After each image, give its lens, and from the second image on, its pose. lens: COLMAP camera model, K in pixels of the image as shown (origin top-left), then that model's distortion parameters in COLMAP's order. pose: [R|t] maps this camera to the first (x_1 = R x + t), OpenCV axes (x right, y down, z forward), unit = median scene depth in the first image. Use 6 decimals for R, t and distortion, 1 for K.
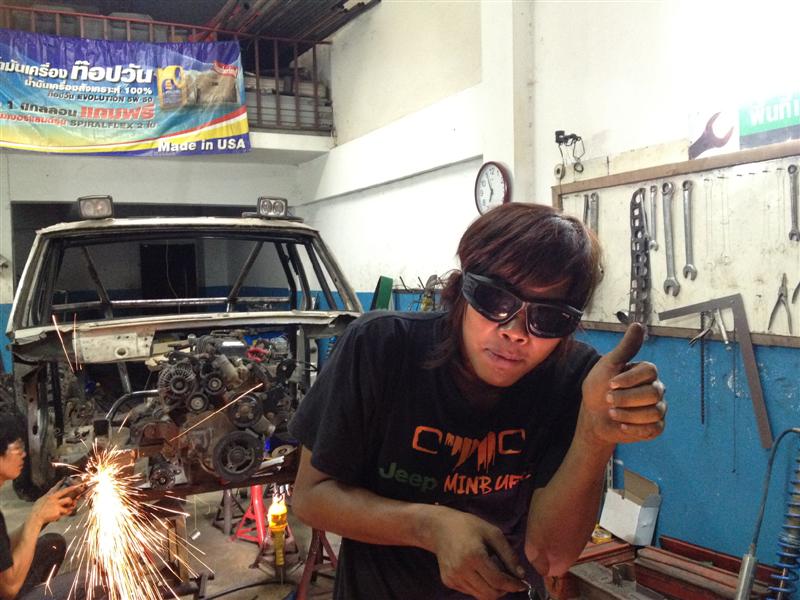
lens RADIAL K [[749.8, 0, 399.5], [0, 749.8, 300.5], [0, 0, 1]] dist [0.007523, 0.000000]
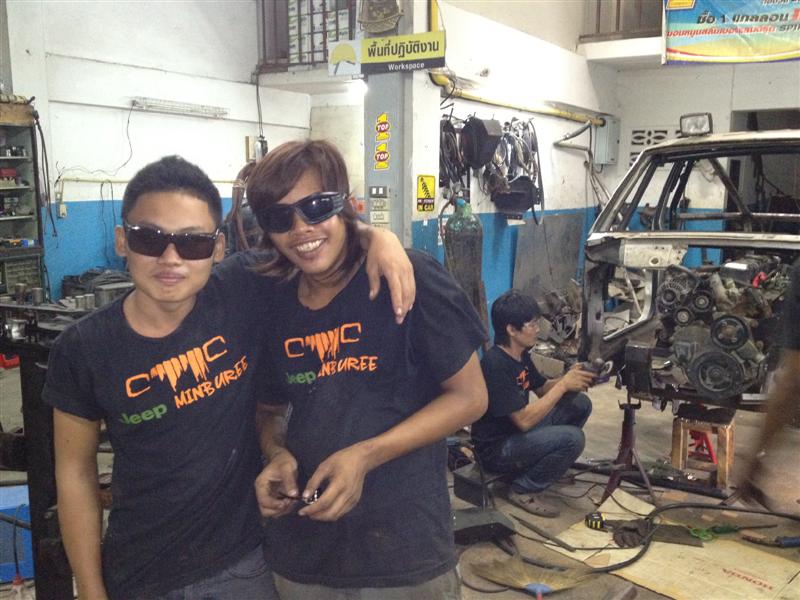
lens RADIAL K [[749.8, 0, 398.8], [0, 749.8, 299.2], [0, 0, 1]] dist [0.007523, 0.000000]
pose [[0.546517, 0.161358, -0.821756, 0.336735], [-0.057527, 0.986178, 0.155384, -0.025821], [0.835470, -0.037647, 0.548246, 0.073285]]
